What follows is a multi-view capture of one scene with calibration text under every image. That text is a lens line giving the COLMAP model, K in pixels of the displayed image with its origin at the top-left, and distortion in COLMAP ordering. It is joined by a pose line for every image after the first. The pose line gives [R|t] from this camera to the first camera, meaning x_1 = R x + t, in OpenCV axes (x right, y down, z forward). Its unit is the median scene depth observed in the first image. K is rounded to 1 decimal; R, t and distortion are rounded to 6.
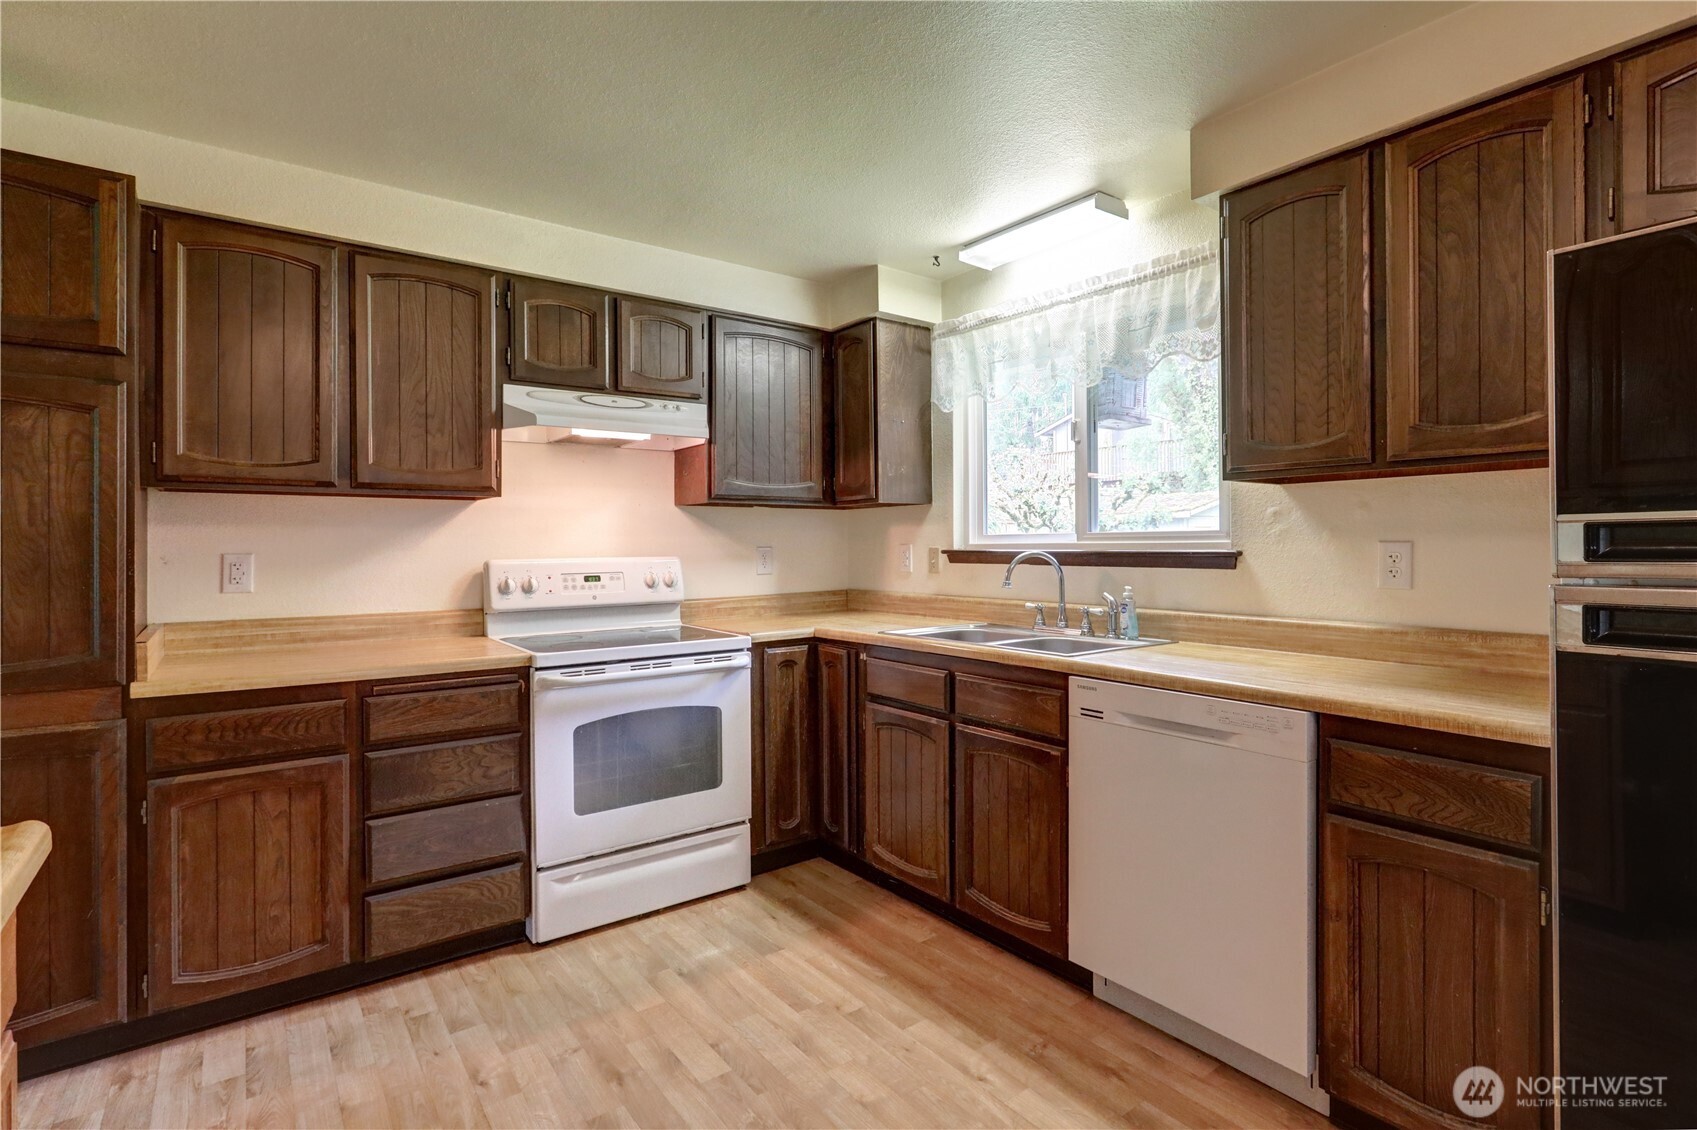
lens RADIAL K [[828.5, 0, 866.6], [0, 828.5, 537.5], [0, 0, 1]] dist [-0.002617, 0.002621]
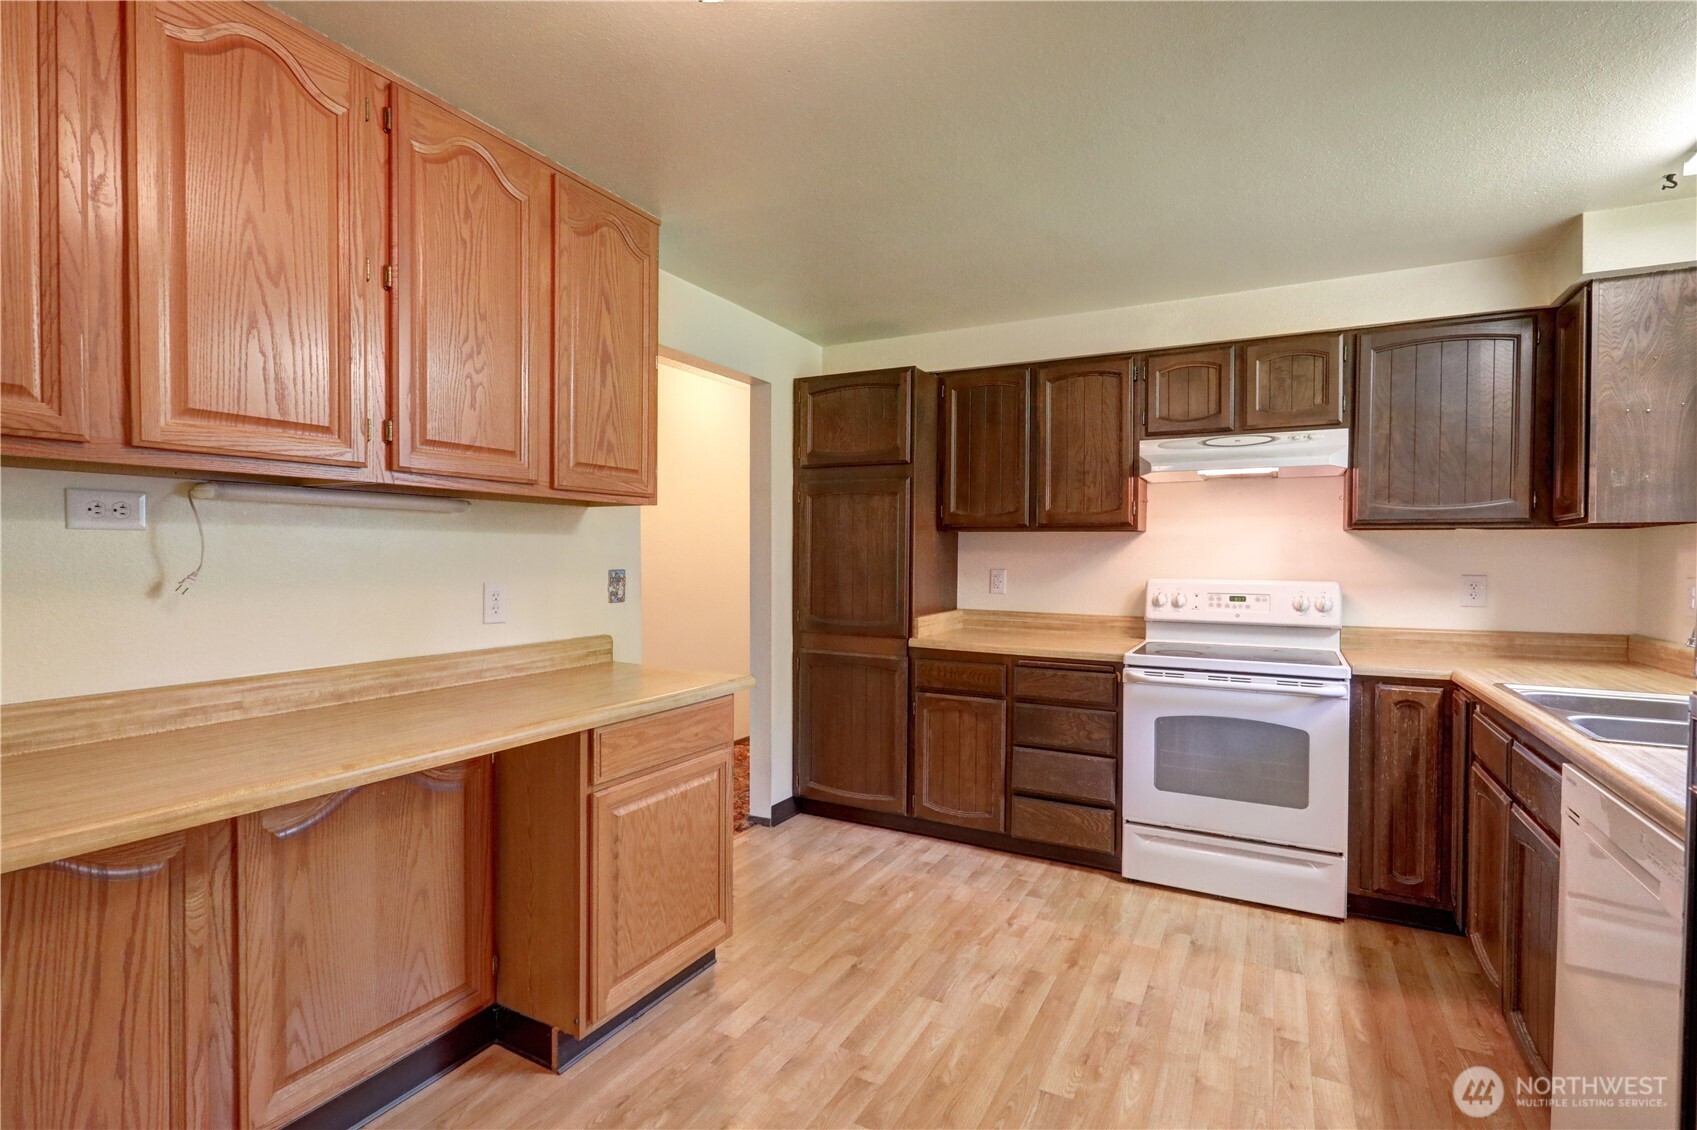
lens RADIAL K [[803.9, 0, 850.1], [0, 803.9, 564.2], [0, 0, 1]] dist [-0.002416, 0.000631]
pose [[0.416772, 0.020656, -0.908776, 0.534312], [-0.003015, 0.999768, 0.021342, -0.022783], [0.909006, -0.006154, 0.416738, 0.089188]]
